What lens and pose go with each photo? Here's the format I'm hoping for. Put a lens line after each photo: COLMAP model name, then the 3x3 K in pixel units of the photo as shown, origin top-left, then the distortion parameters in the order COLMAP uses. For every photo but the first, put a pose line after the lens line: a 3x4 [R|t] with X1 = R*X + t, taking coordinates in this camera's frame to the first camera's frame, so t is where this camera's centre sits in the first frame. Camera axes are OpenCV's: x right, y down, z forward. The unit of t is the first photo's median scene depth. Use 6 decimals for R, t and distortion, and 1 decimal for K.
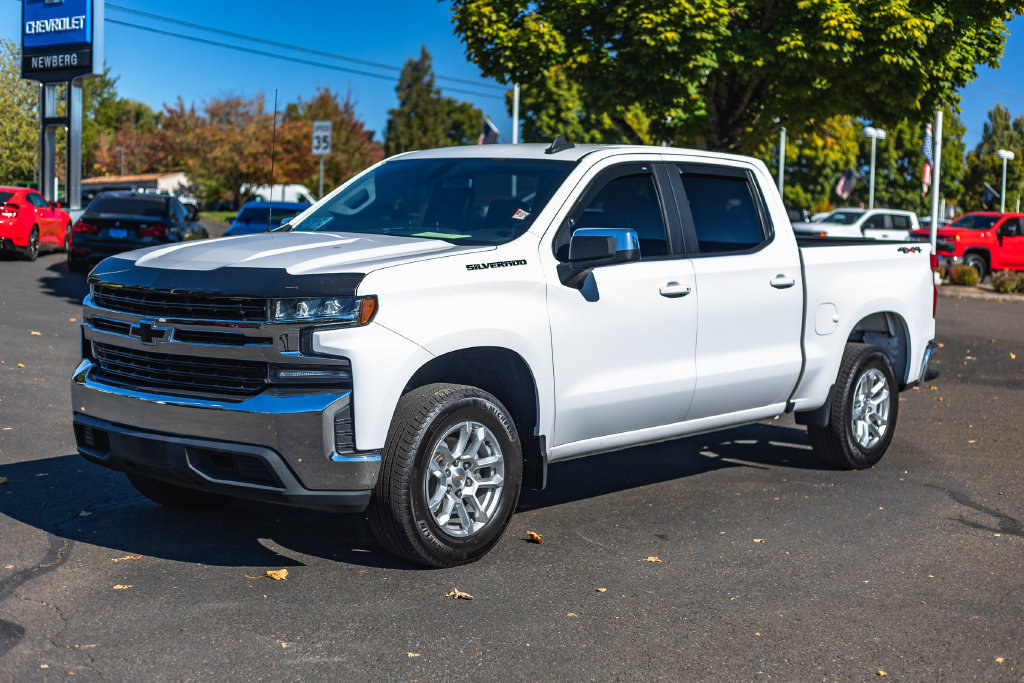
lens RADIAL K [[1478.4, 0, 512.0], [0, 1478.4, 341.5], [0, 0, 1]] dist [0.009350, 0.012939]
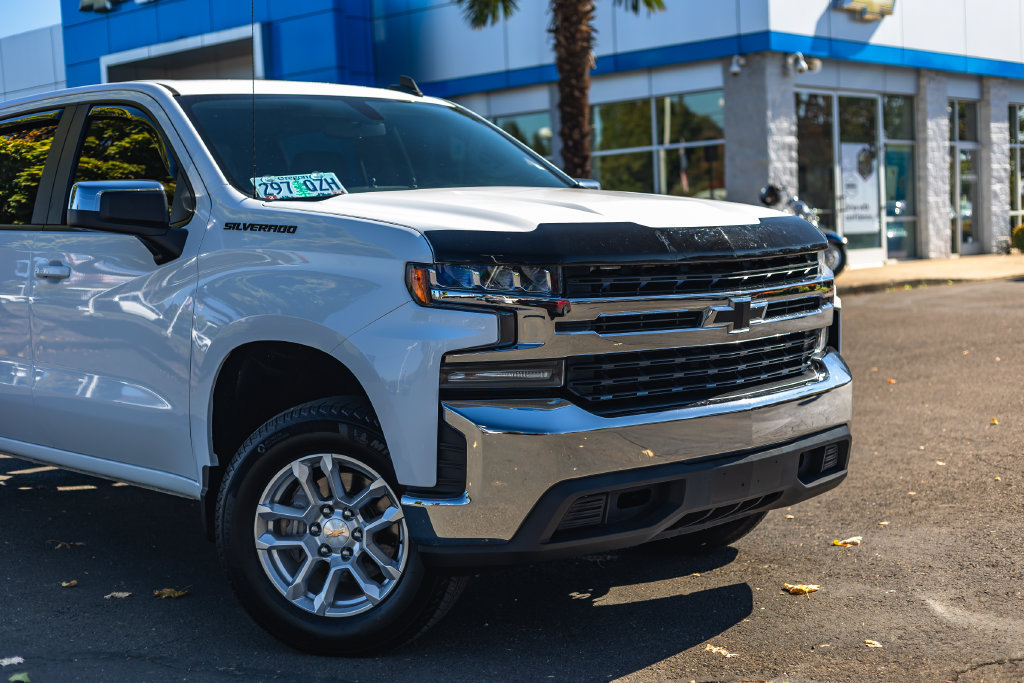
lens RADIAL K [[1478.4, 0, 512.0], [0, 1478.4, 341.5], [0, 0, 1]] dist [0.009350, 0.012939]
pose [[0.088365, -0.106179, 0.990413, -0.962427], [0.120873, 0.988098, 0.095147, -0.074381], [-0.988727, 0.111306, 0.100148, 1.042282]]
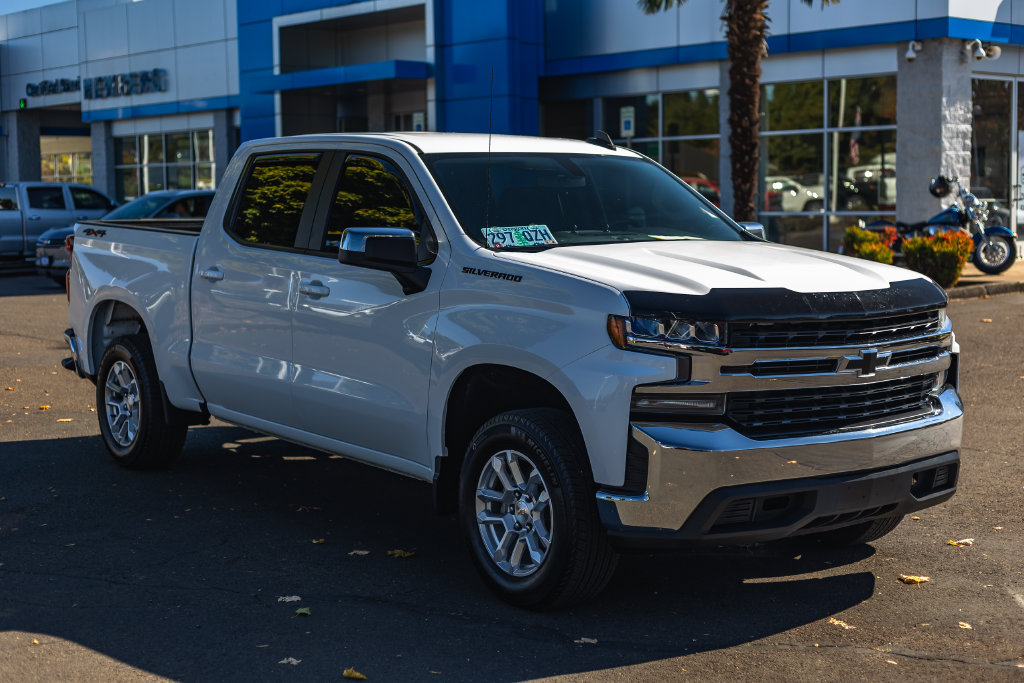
lens RADIAL K [[1575.1, 0, 511.5], [0, 1575.1, 319.8], [0, 0, 1]] dist [0.024966, -0.049028]
pose [[0.189386, -0.113139, 0.975363, -1.222941], [0.089656, 0.991183, 0.097566, -0.144043], [-0.977801, 0.068969, 0.197860, 1.024285]]
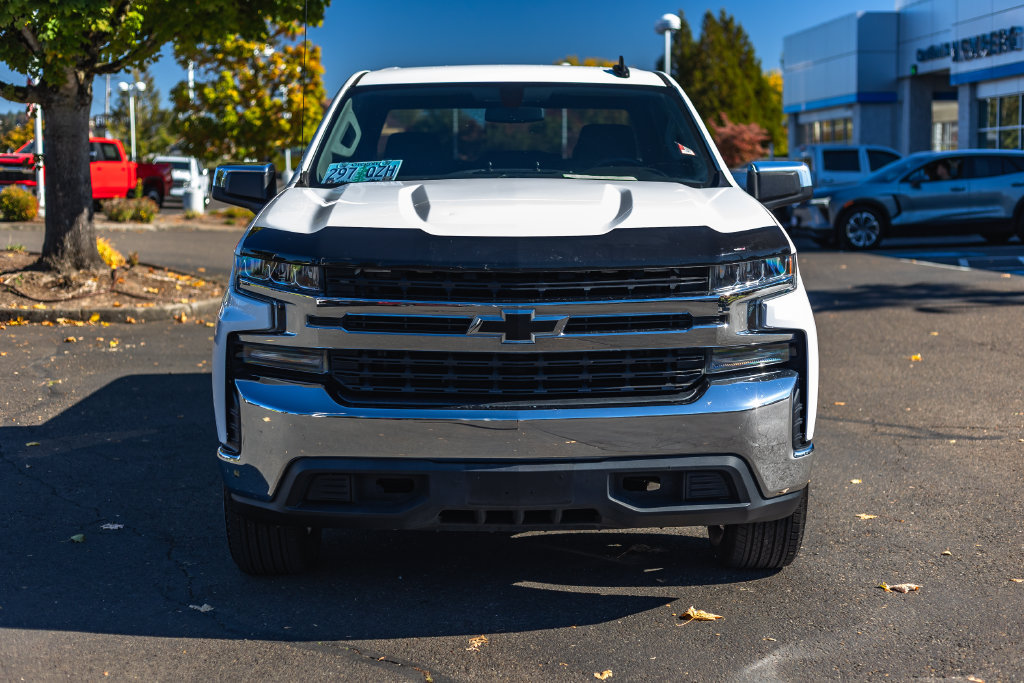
lens RADIAL K [[1540.0, 0, 512.0], [0, 1540.0, 341.5], [0, 0, 1]] dist [0.043800, 0.077582]
pose [[0.743548, -0.109719, 0.659620, -0.744279], [0.080046, 0.993958, 0.075102, -0.055411], [-0.663875, -0.003042, 0.747838, 0.444022]]
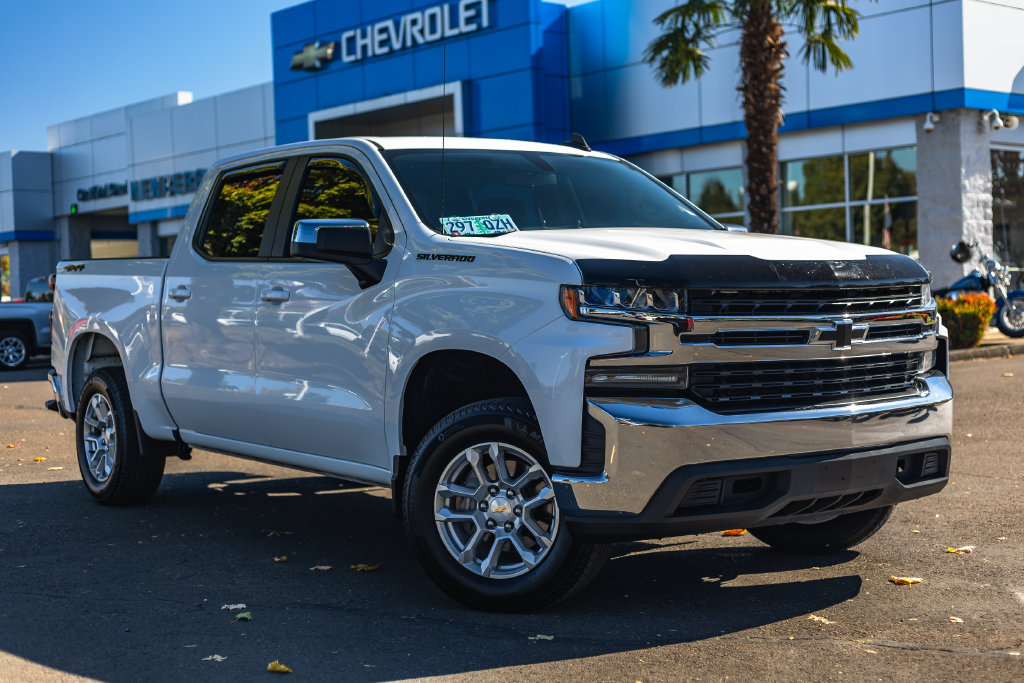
lens RADIAL K [[1529.2, 0, 529.9], [0, 1529.2, 329.1], [0, 0, 1]] dist [0.013511, -0.018316]
pose [[0.208784, -0.054650, 0.976434, -1.135269], [0.108135, 0.993605, 0.032490, -0.056885], [-0.971965, 0.098803, 0.213359, 0.990417]]
